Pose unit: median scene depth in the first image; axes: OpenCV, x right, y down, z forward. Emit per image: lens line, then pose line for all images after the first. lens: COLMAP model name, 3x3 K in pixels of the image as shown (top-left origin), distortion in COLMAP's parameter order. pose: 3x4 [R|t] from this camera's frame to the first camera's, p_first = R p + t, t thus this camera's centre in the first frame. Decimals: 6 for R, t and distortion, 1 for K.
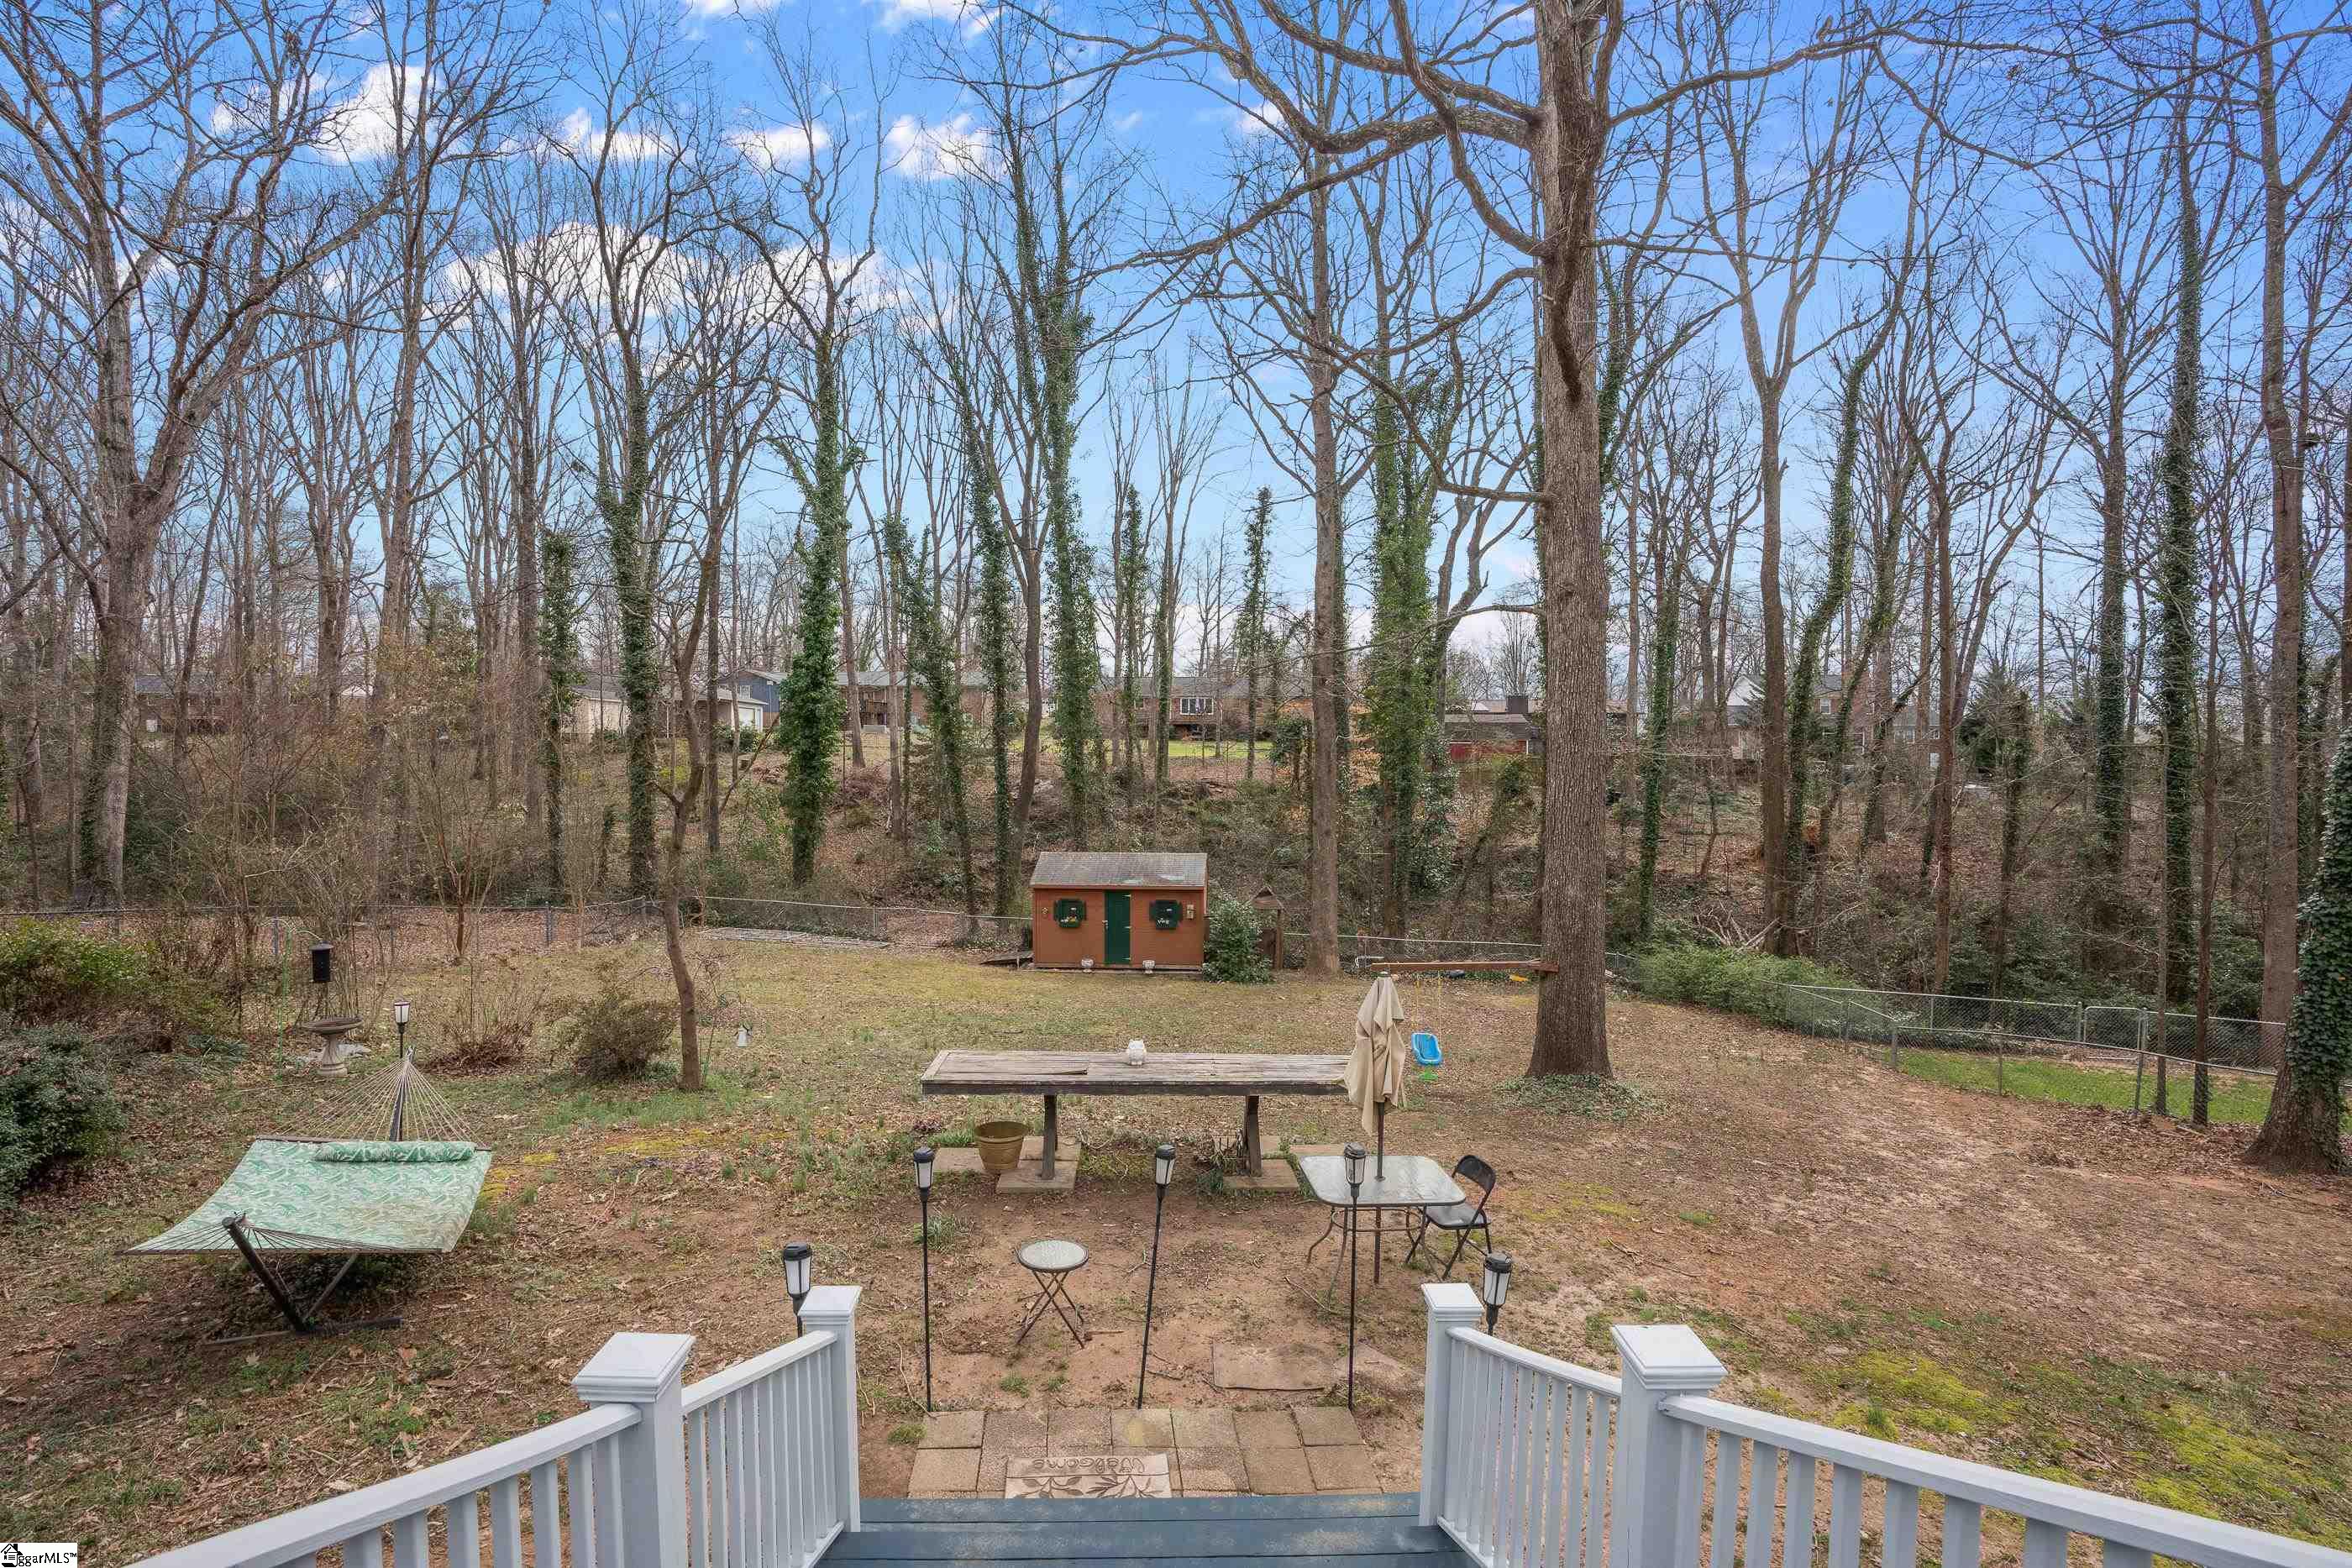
lens RADIAL K [[1162.6, 0, 1132.8], [0, 1162.6, 796.5], [0, 0, 1]] dist [-0.066029, 0.030157]
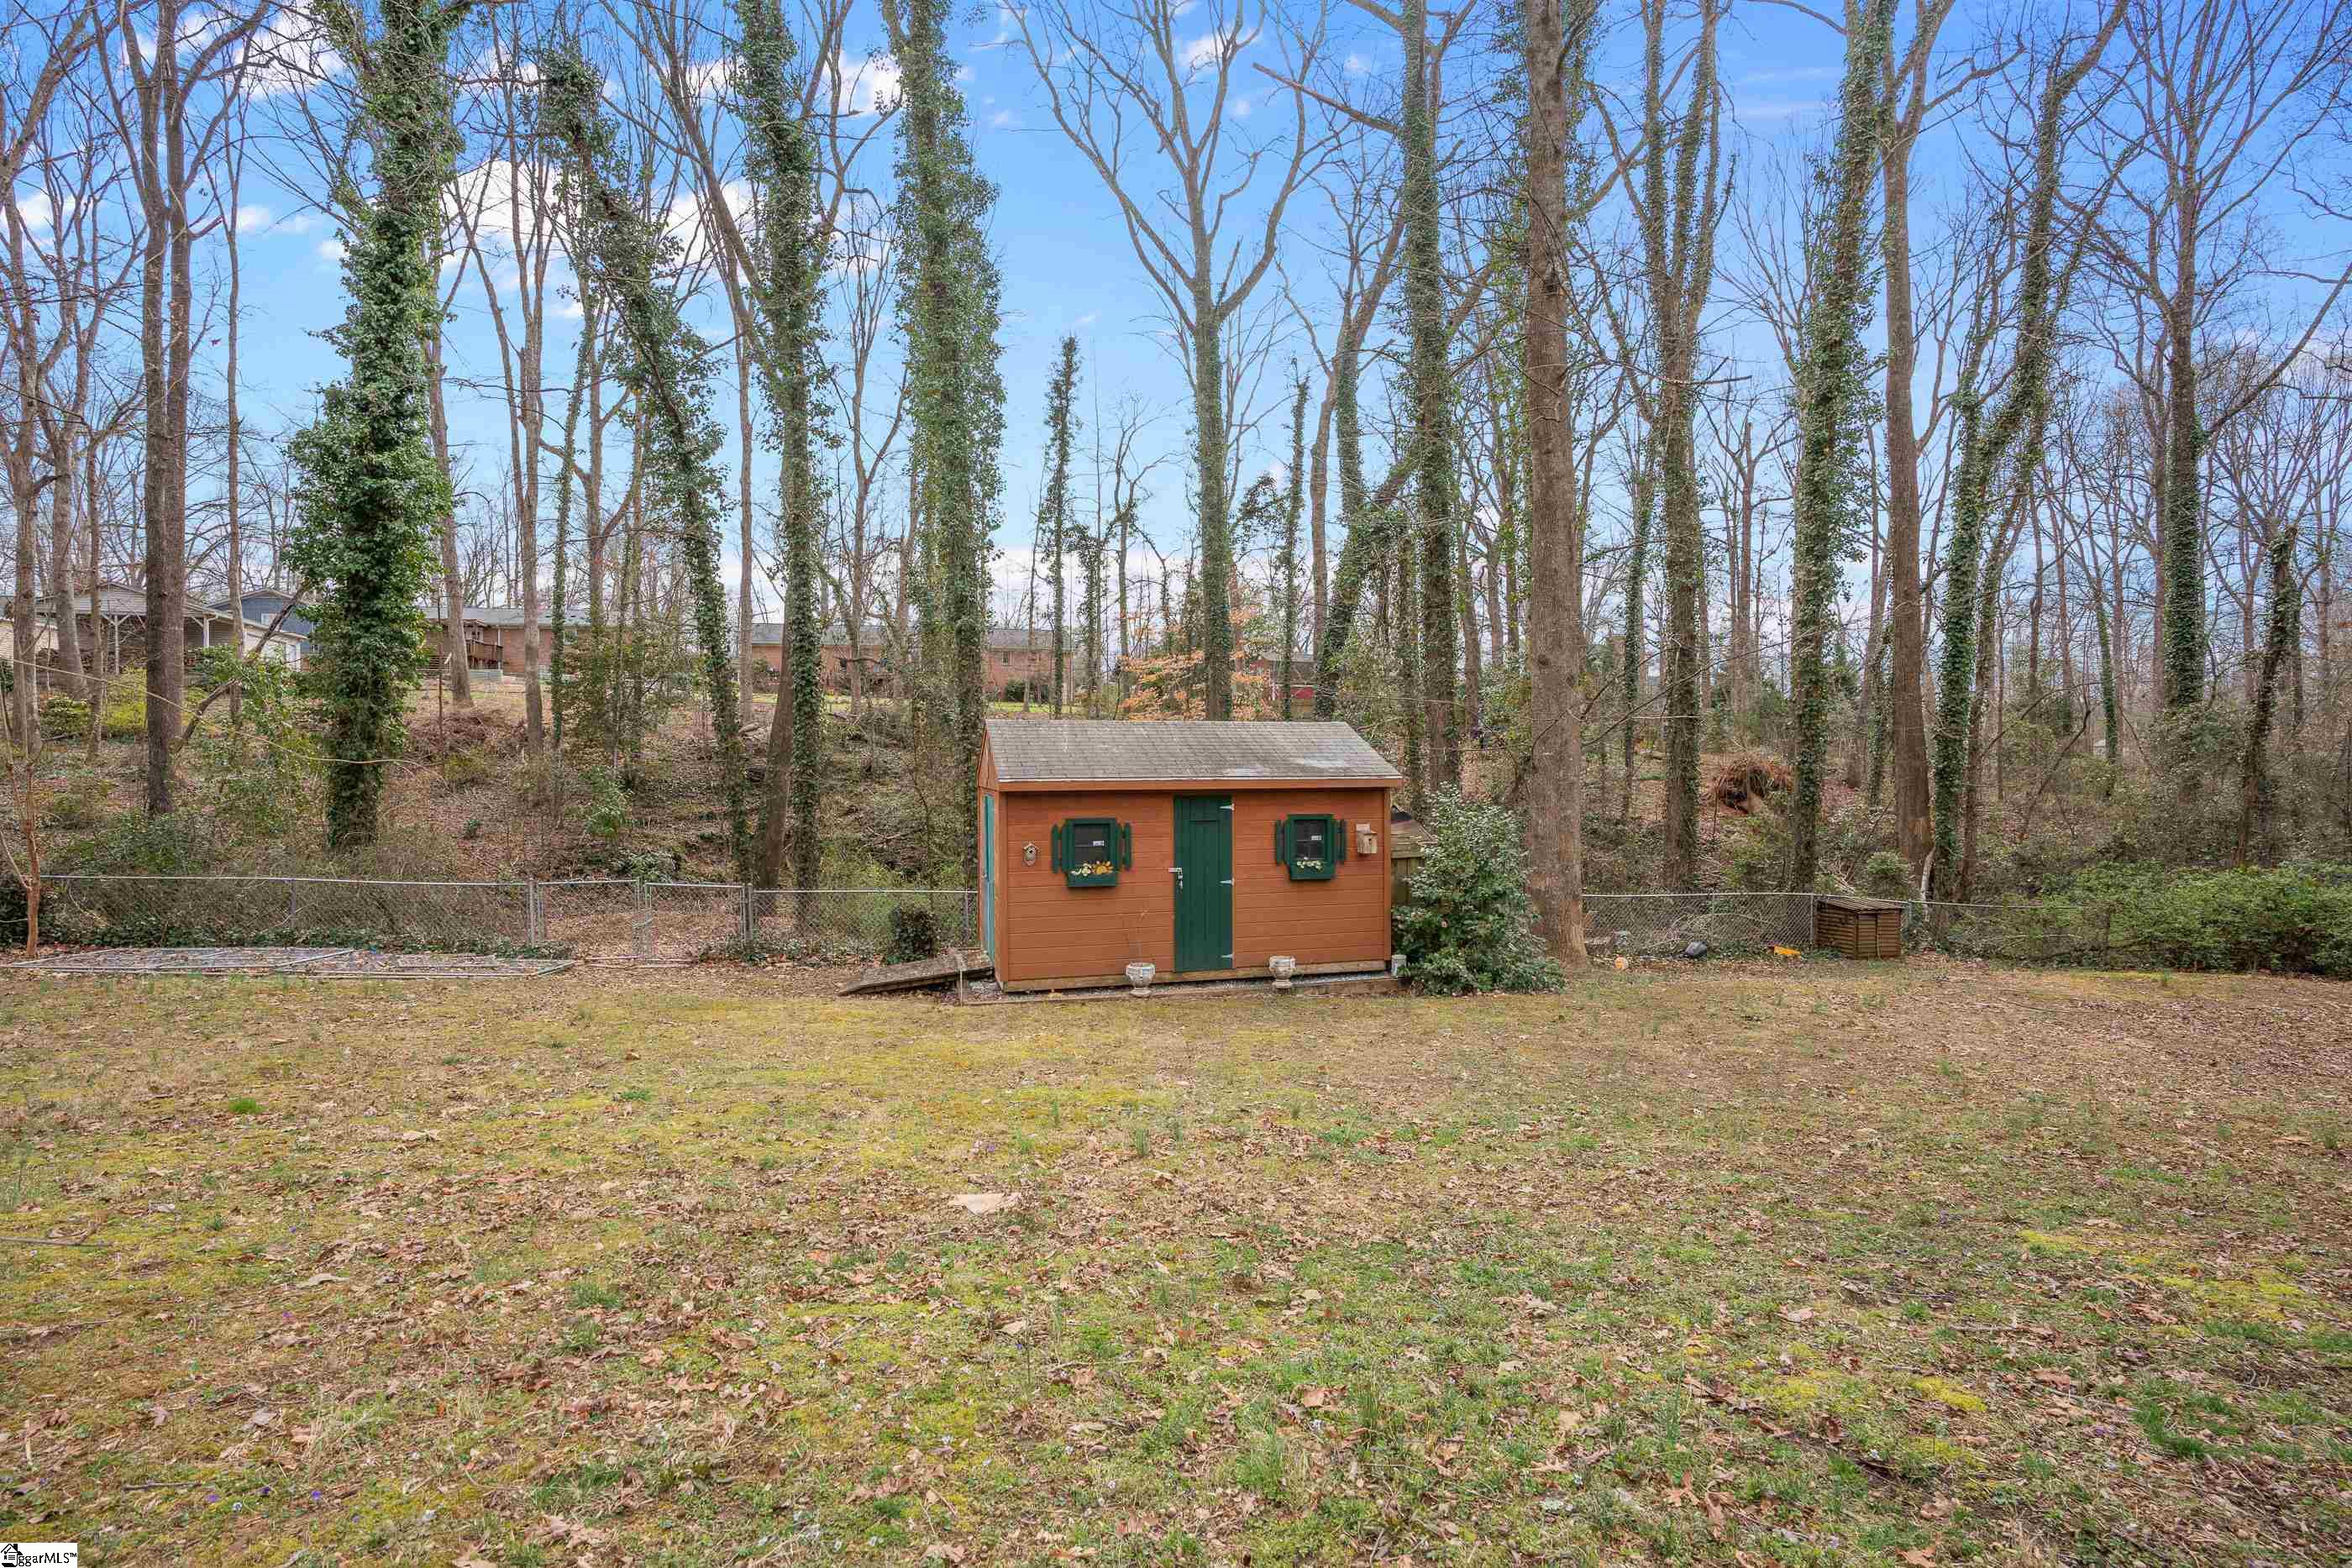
lens RADIAL K [[1091.2, 0, 1146.3], [0, 1091.2, 794.7], [0, 0, 1]] dist [-0.060878, 0.031662]
pose [[0.940768, -0.010878, 0.338877, -0.130200], [0.017866, 0.999687, -0.017510, 0.067938], [-0.338581, 0.022527, 0.940668, 0.493792]]
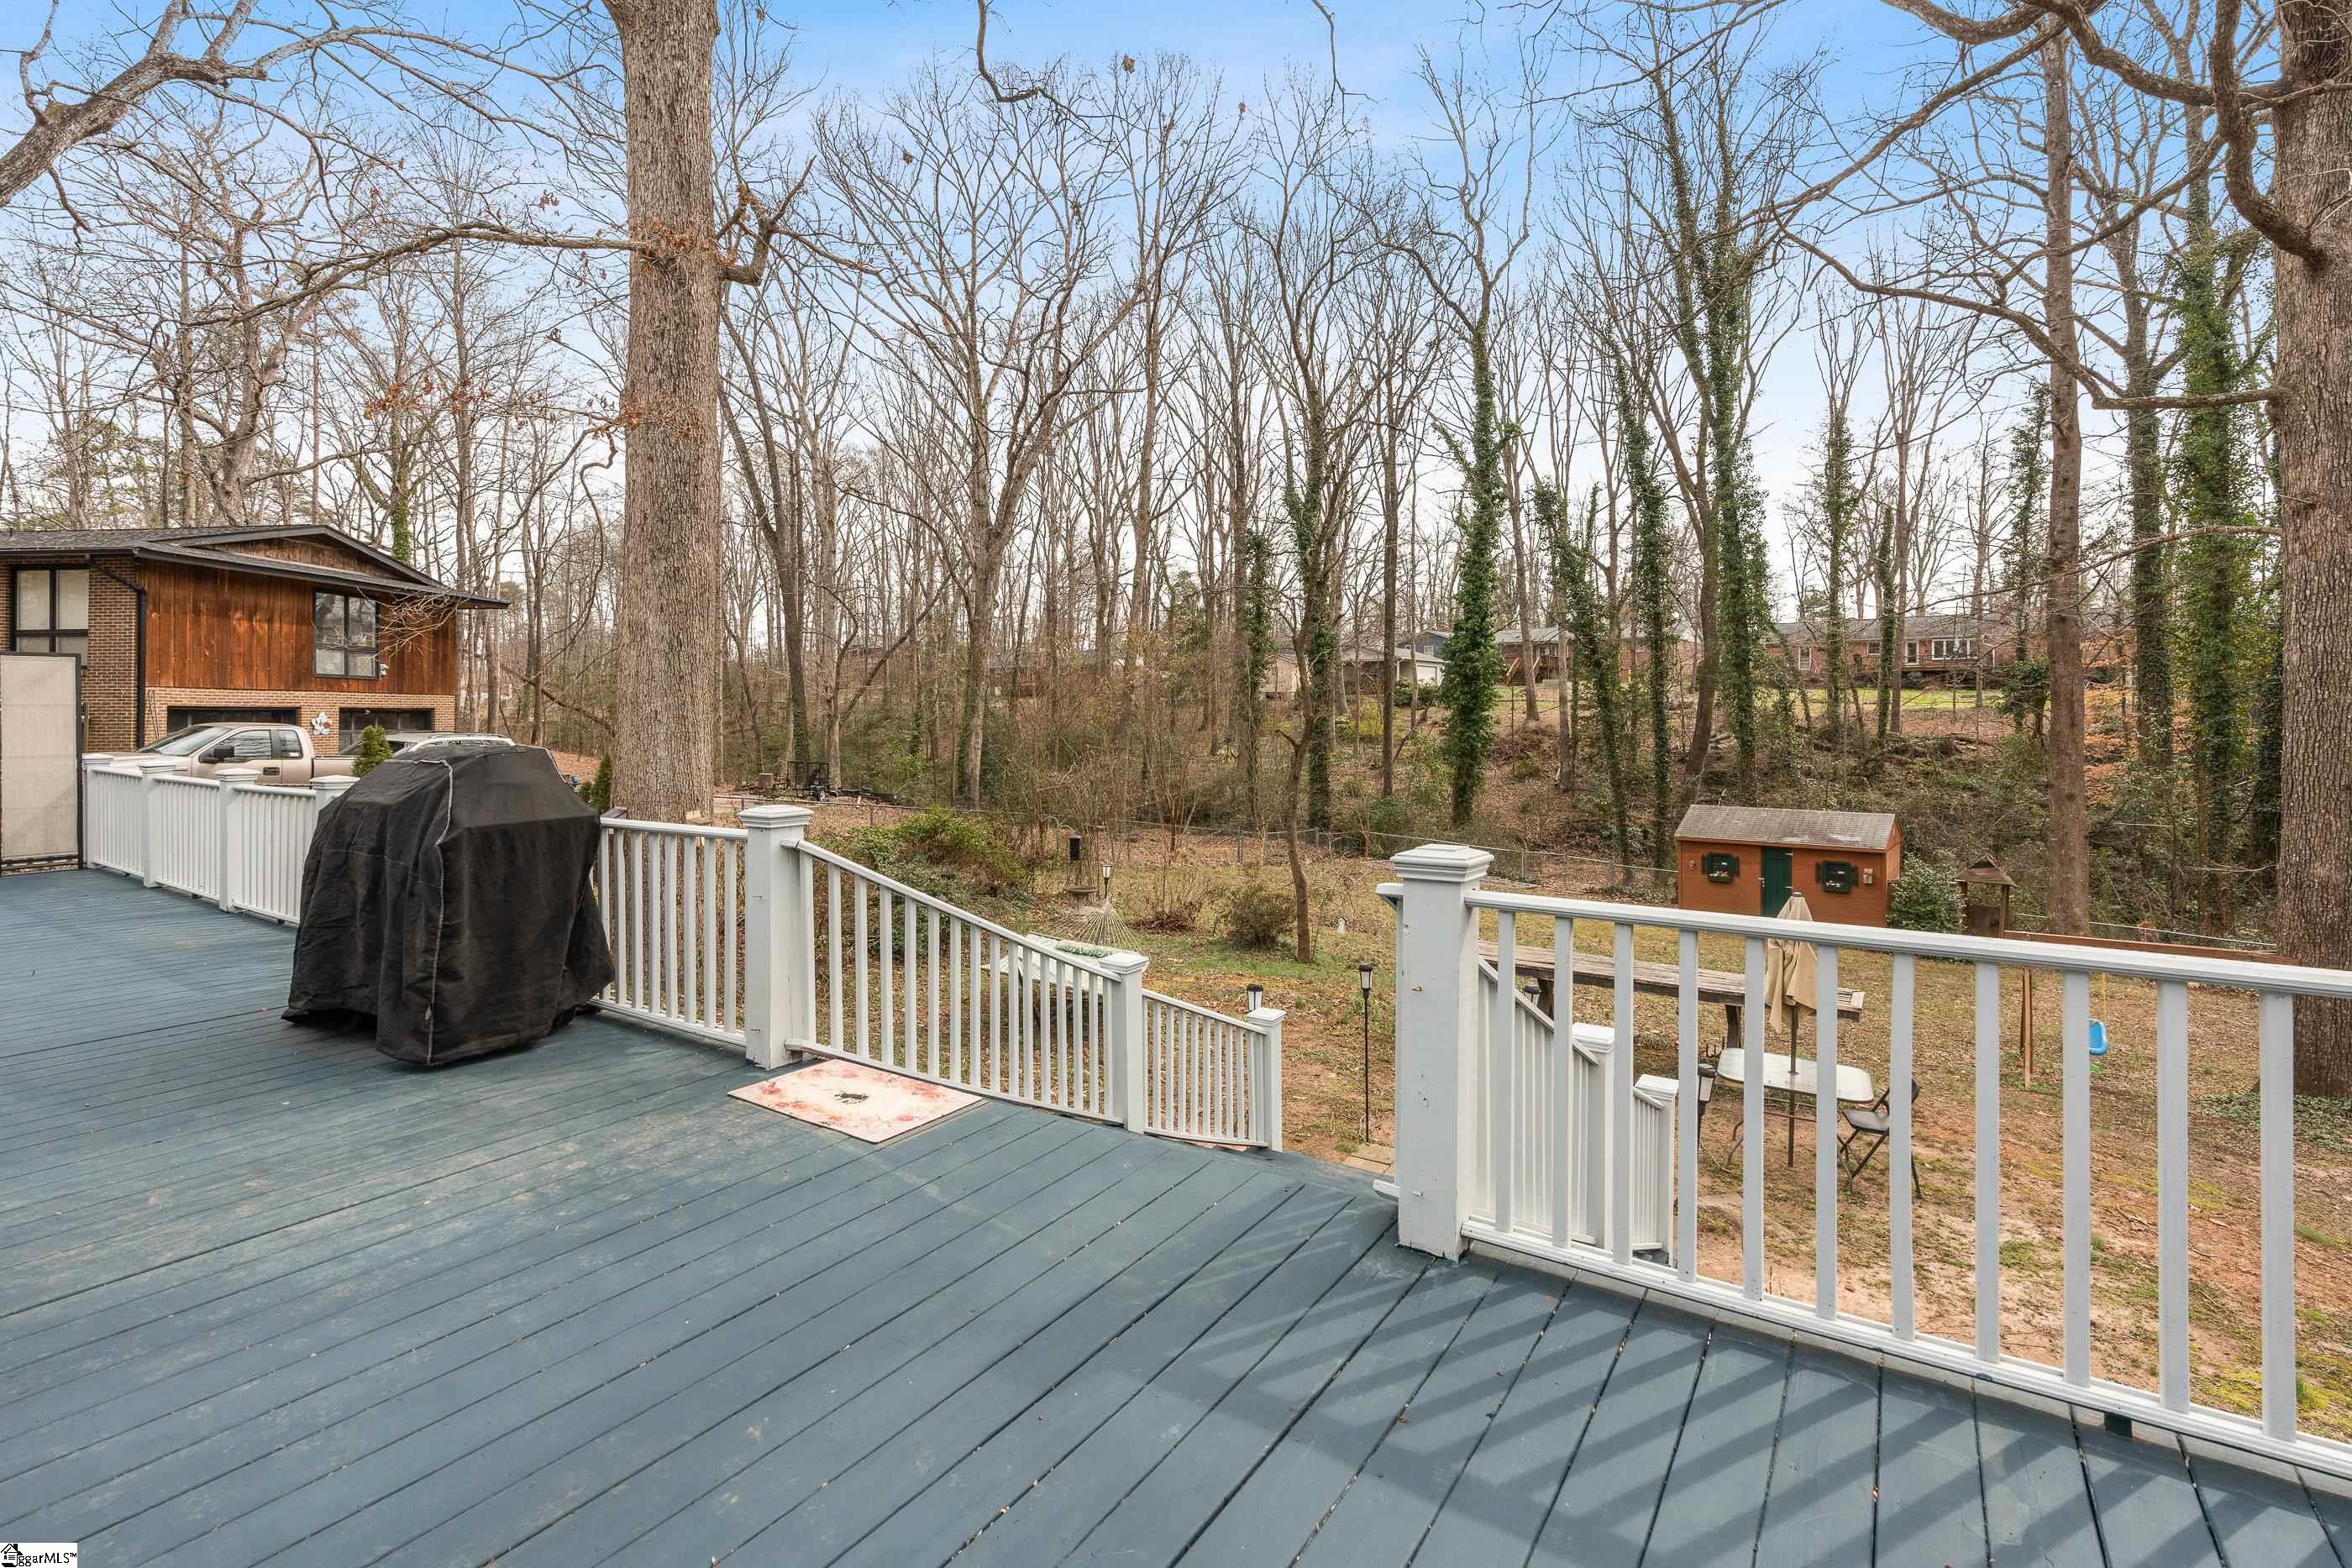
lens RADIAL K [[1108.3, 0, 1086.3], [0, 1108.3, 710.2], [0, 0, 1]] dist [-0.000669, 0.000046]
pose [[0.803210, -0.006324, -0.595663, 0.058681], [-0.014324, 0.999449, -0.029927, 0.001679], [0.595524, 0.032570, 0.802677, -0.063144]]
